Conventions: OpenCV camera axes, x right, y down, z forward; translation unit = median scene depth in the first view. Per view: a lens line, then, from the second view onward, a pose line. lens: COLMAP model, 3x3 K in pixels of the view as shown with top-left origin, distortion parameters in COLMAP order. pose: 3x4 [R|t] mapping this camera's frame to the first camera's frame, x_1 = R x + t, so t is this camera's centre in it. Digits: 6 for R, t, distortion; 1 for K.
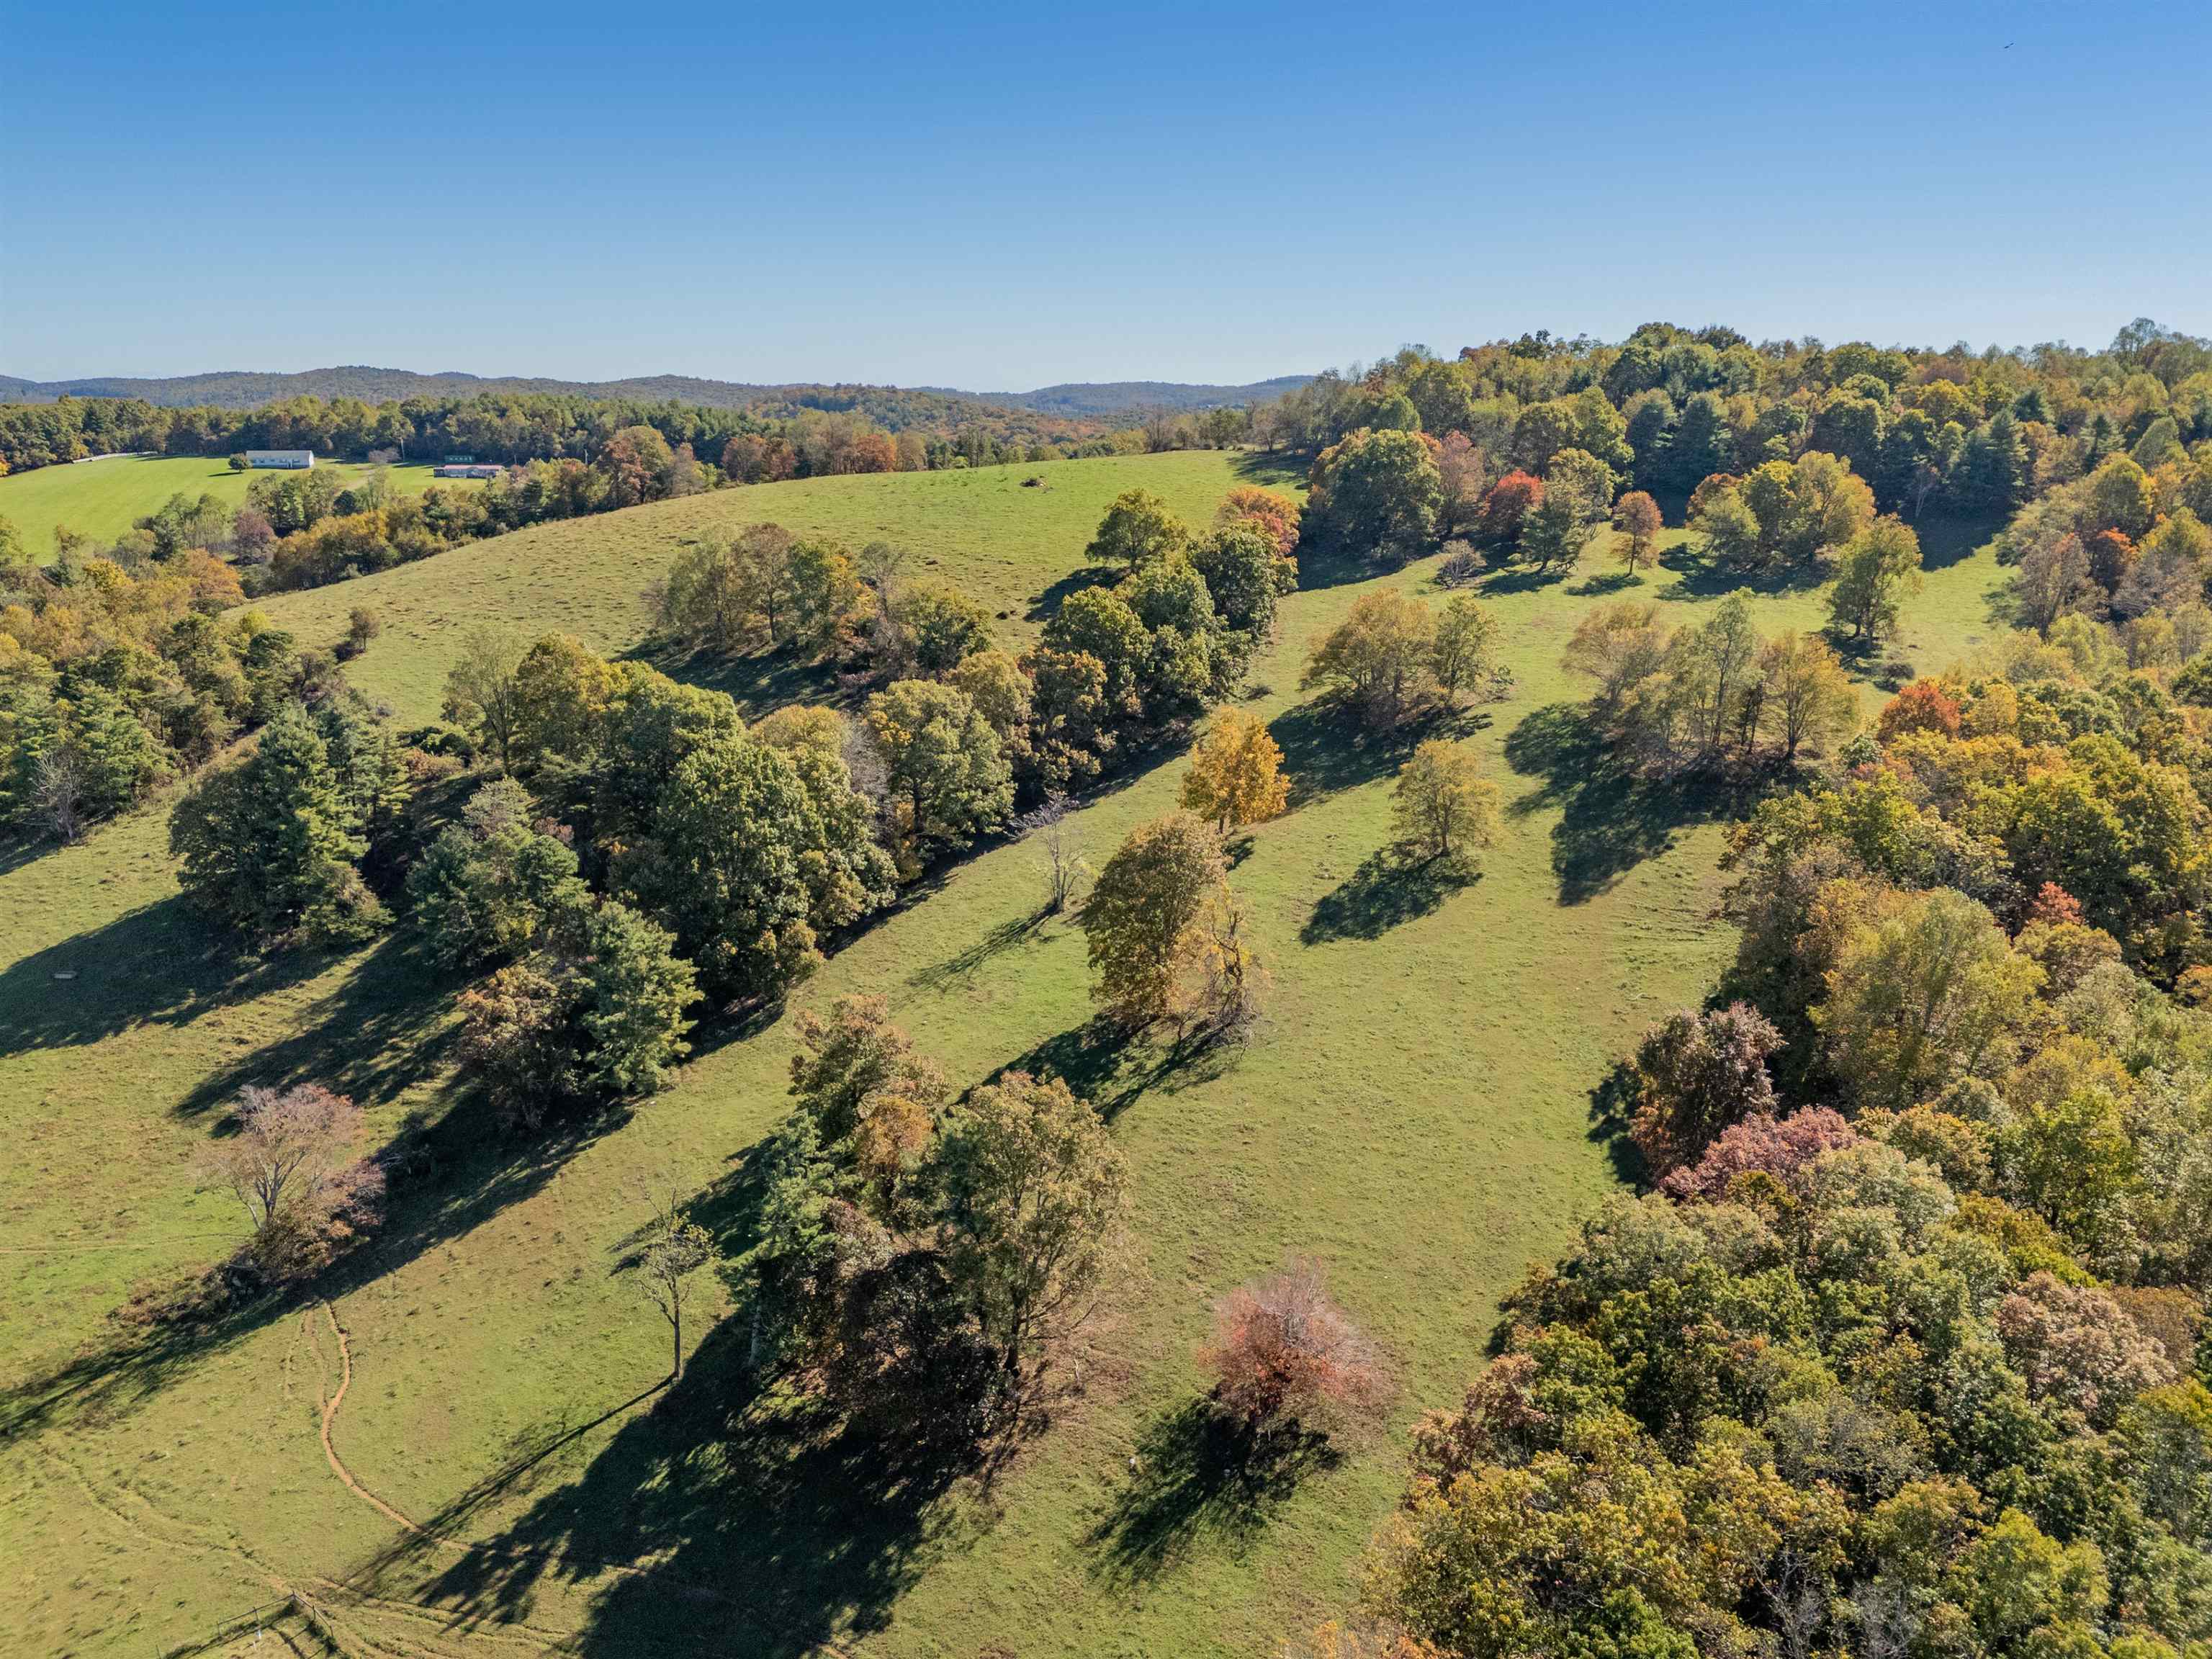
lens RADIAL K [[1615.7, 0, 1106.0], [0, 1615.7, 829.5], [0, 0, 1]] dist [0.125199, -0.142681]
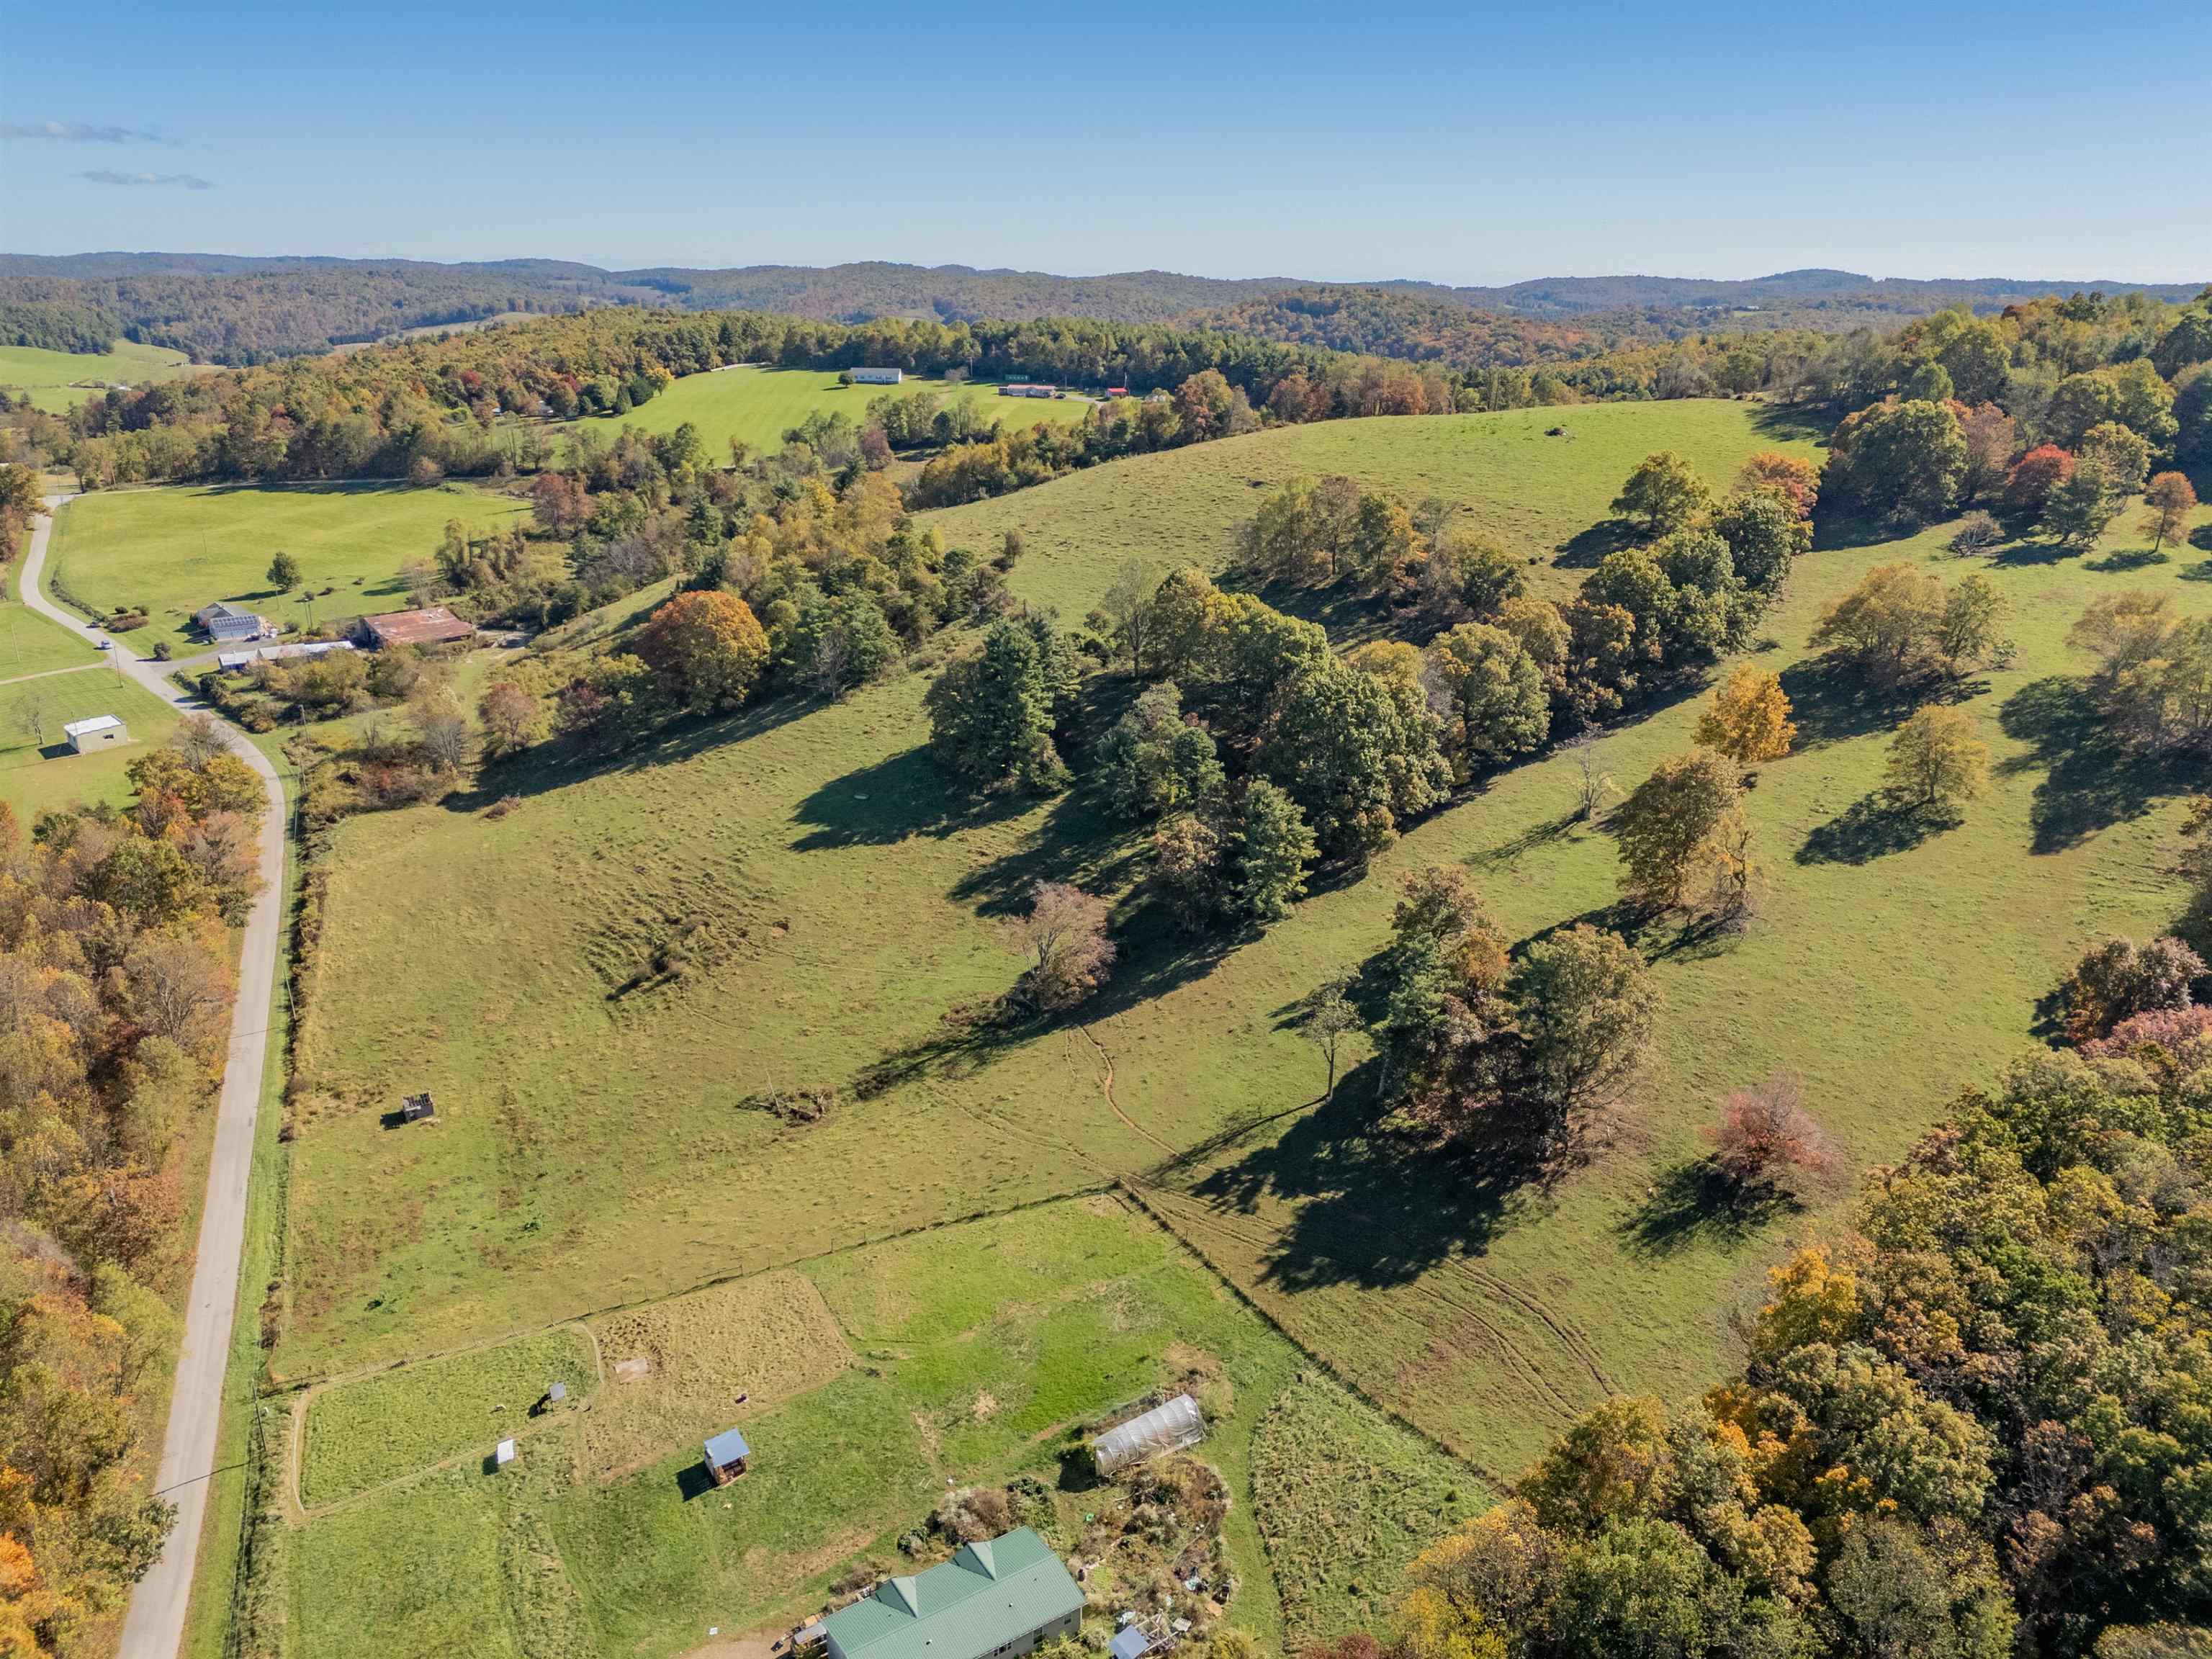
lens RADIAL K [[1623.0, 0, 1110.0], [0, 1623.0, 828.0], [0, 0, 1]] dist [0.080298, -0.075715]
pose [[0.964002, 0.096441, -0.247789, -0.066579], [-0.081200, 0.994163, 0.071033, -0.002285], [0.253193, -0.048356, 0.966206, -0.301233]]
